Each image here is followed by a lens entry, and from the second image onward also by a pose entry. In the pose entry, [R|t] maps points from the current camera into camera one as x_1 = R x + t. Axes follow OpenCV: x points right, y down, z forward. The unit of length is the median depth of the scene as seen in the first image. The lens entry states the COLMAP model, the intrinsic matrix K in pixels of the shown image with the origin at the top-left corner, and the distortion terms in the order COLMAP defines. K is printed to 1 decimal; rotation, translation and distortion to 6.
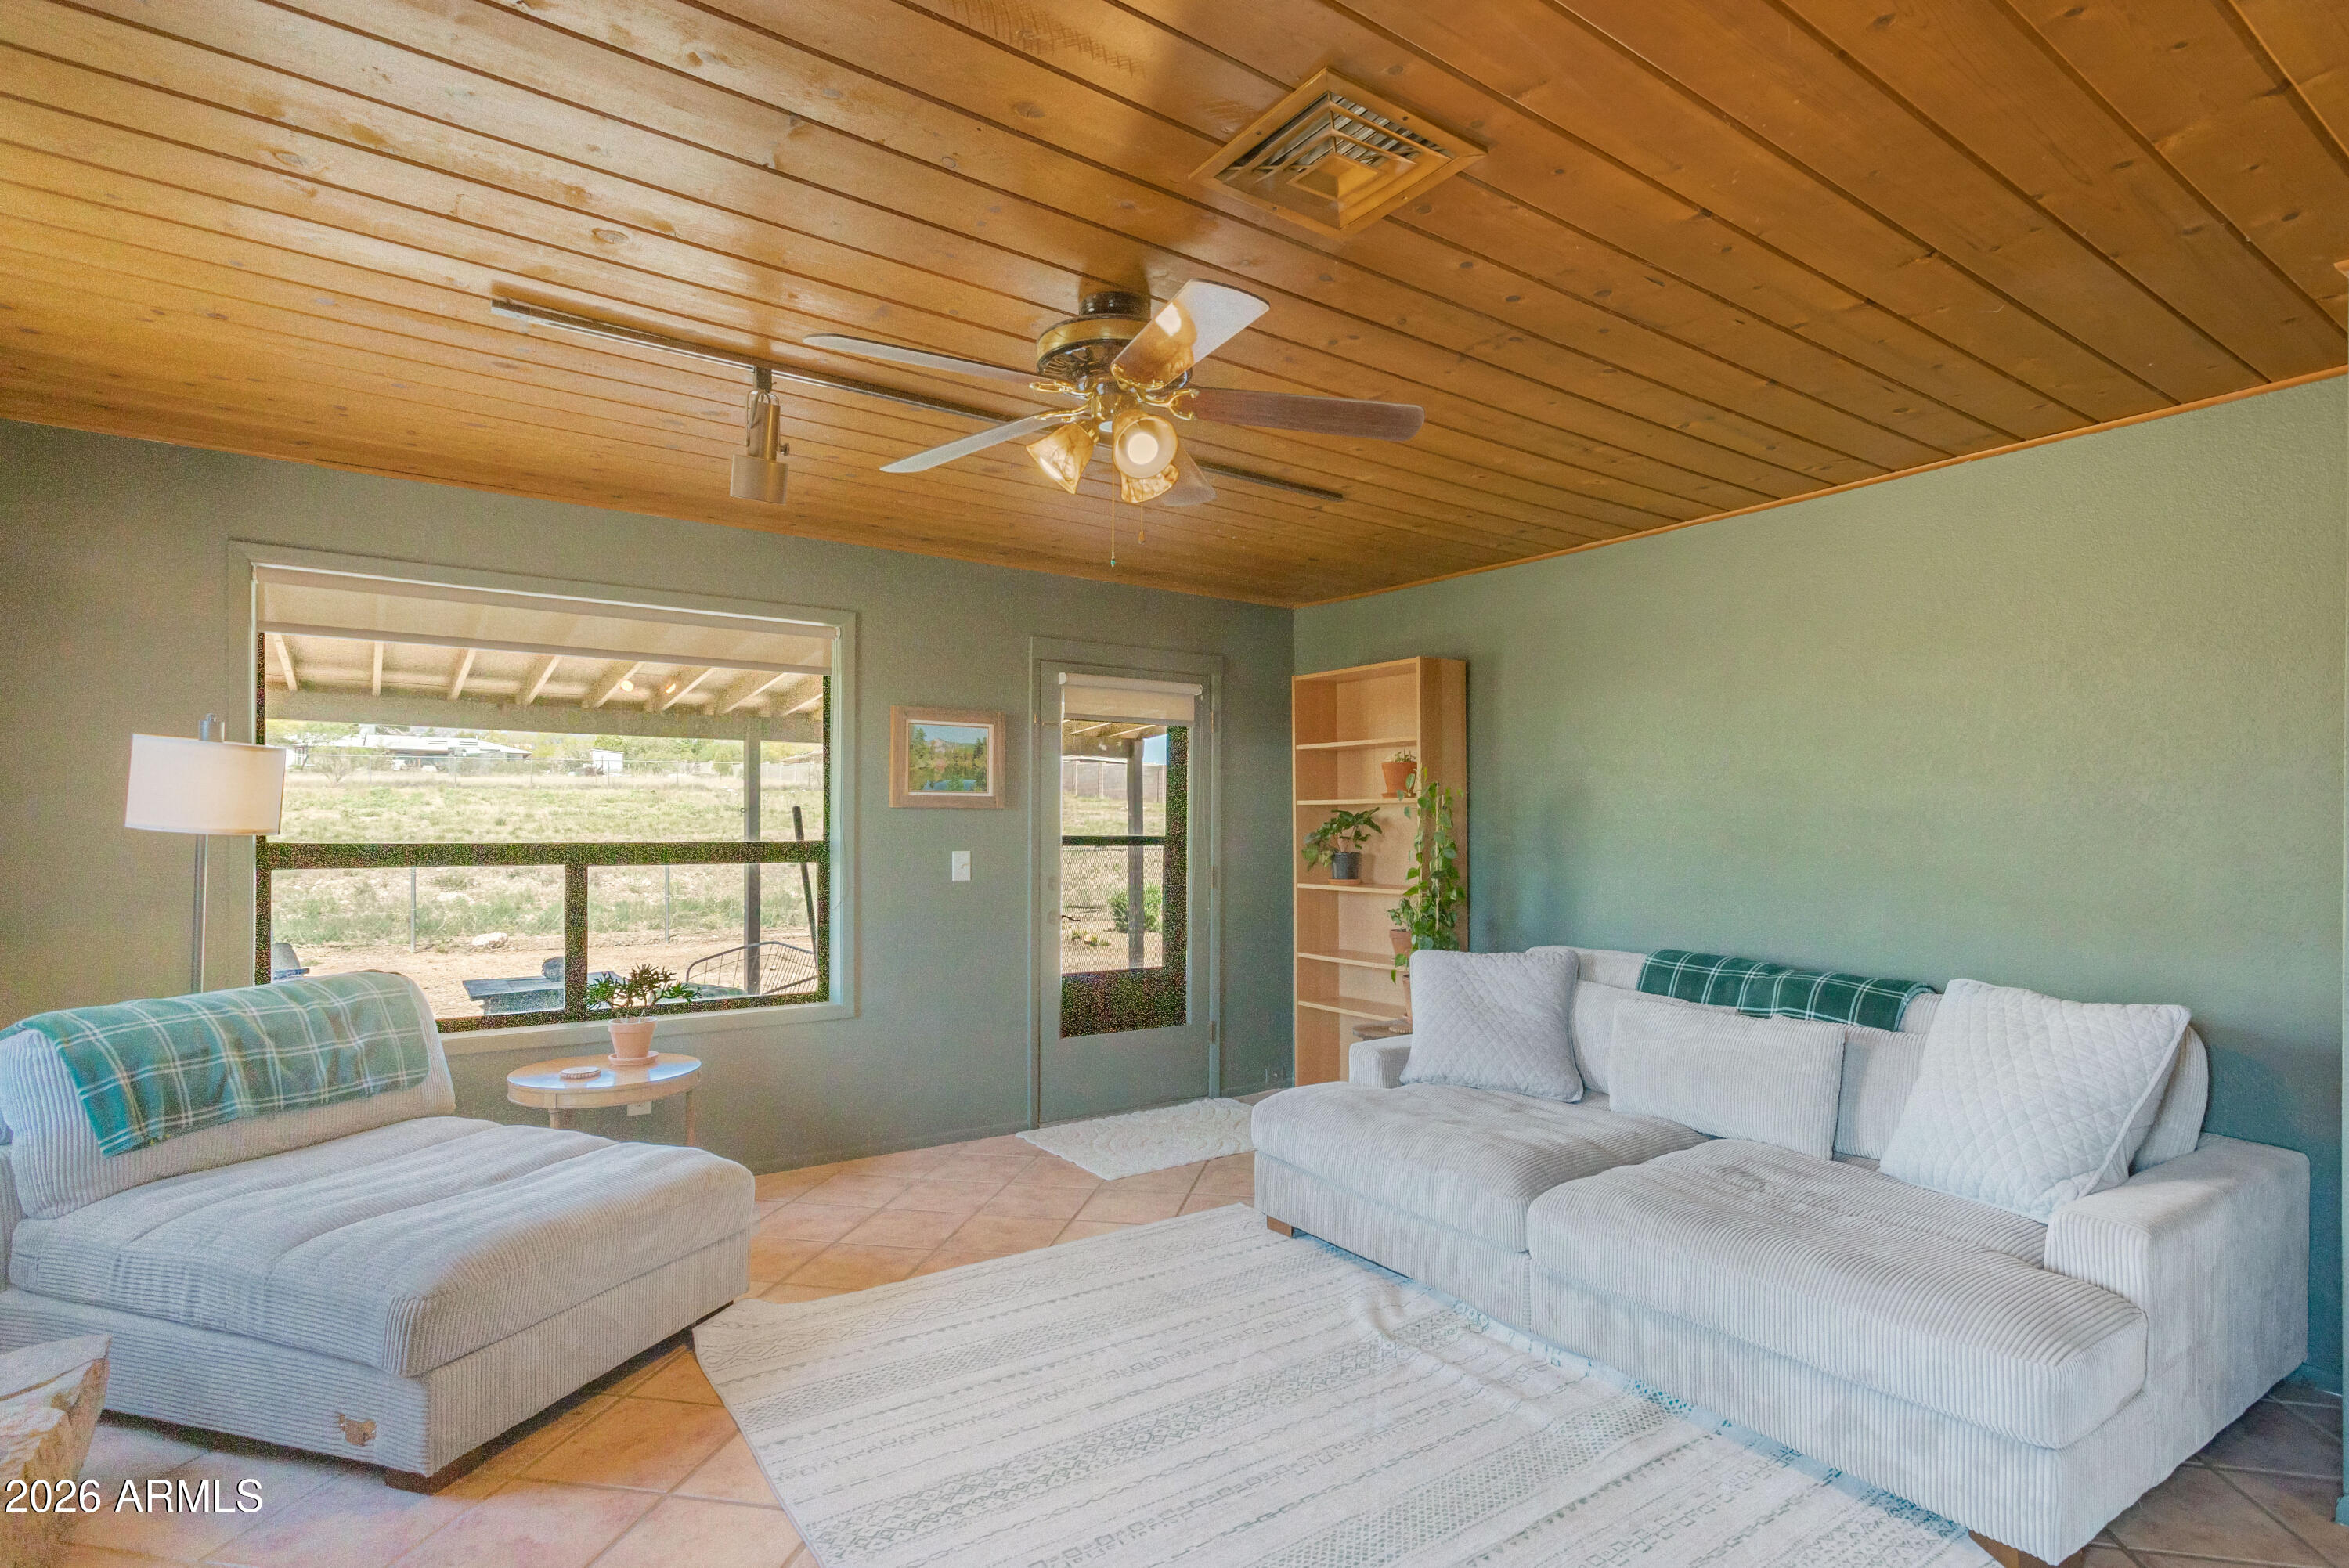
lens RADIAL K [[1166.2, 0, 1207.0], [0, 1166.2, 818.1], [0, 0, 1]] dist [0.002406, 0.001112]
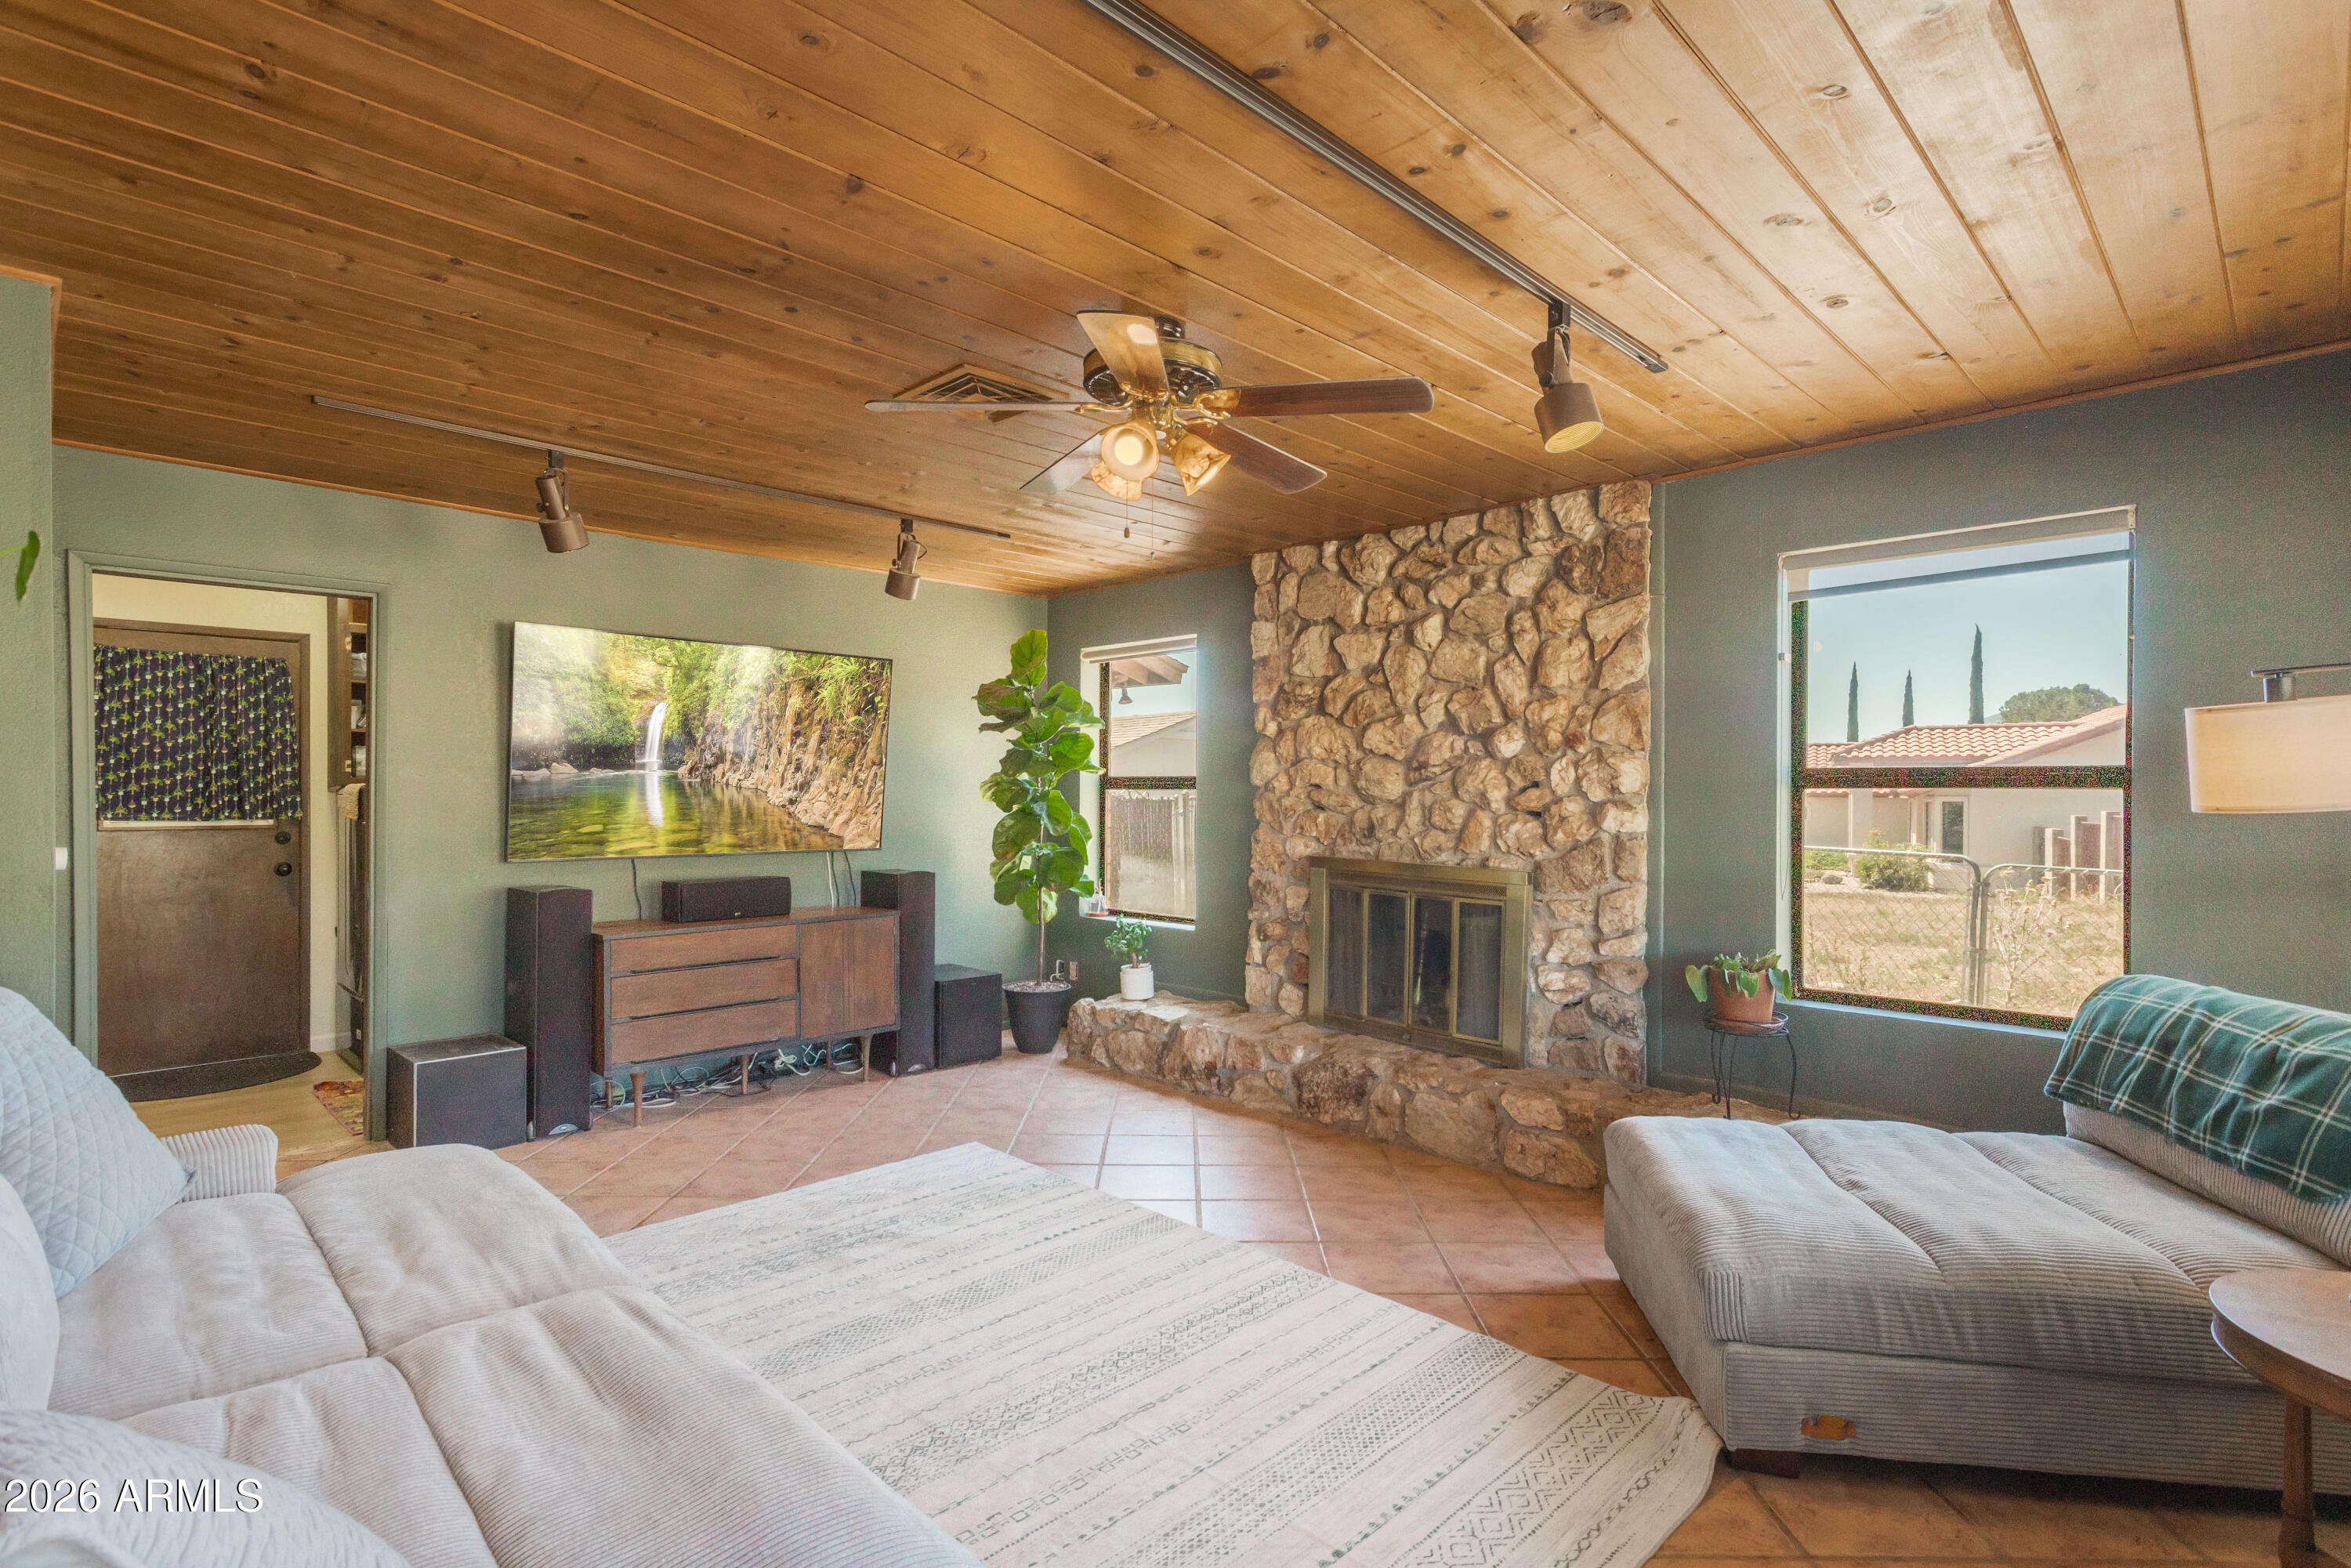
lens RADIAL K [[1138.2, 0, 1172.2], [0, 1138.2, 797.1], [0, 0, 1]] dist [0.000577, 0.005949]
pose [[-0.986054, -0.012028, -0.165993, 0.053552], [-0.011346, 0.999923, -0.005054, 0.012537], [0.166041, -0.003100, -0.986114, 1.345448]]
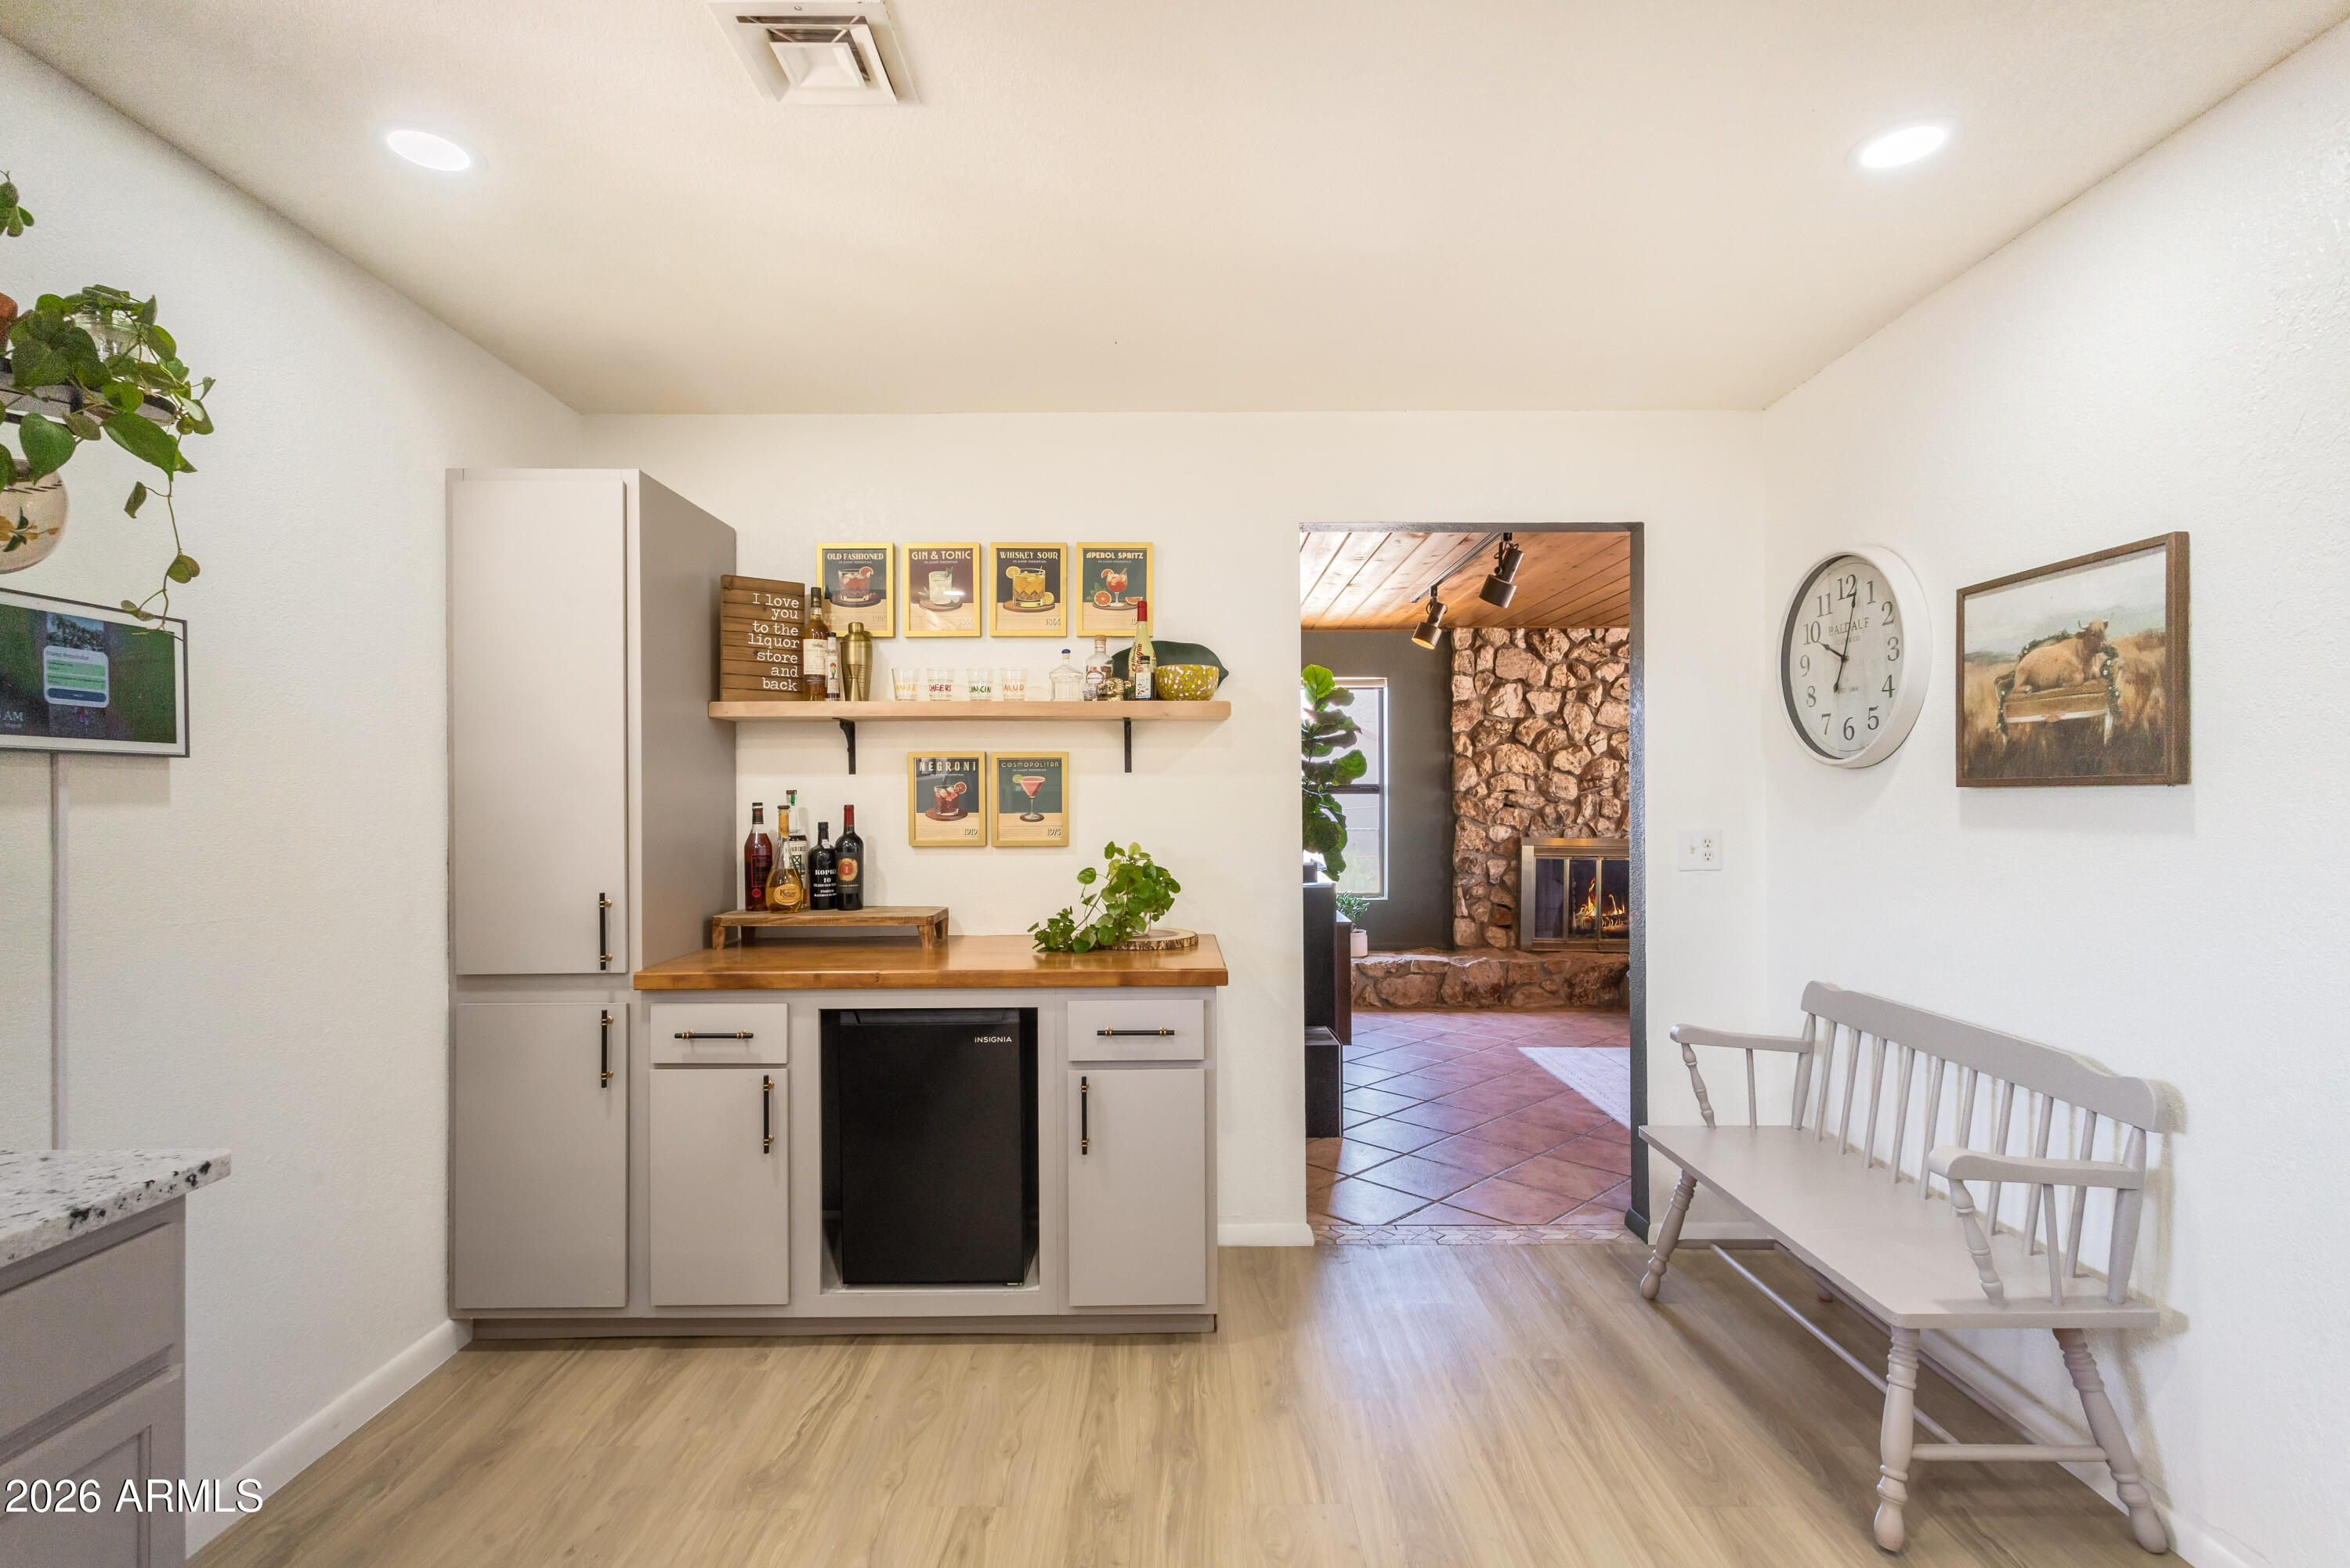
lens RADIAL K [[1137.6, 0, 1171.7], [0, 1137.6, 797.1], [0, 0, 1]] dist [0.000577, 0.005949]
pose [[-0.573754, -0.007410, -0.818994, 1.611120], [0.005906, 0.999896, -0.013185, 0.023956], [0.819006, -0.012402, -0.573651, 0.716697]]
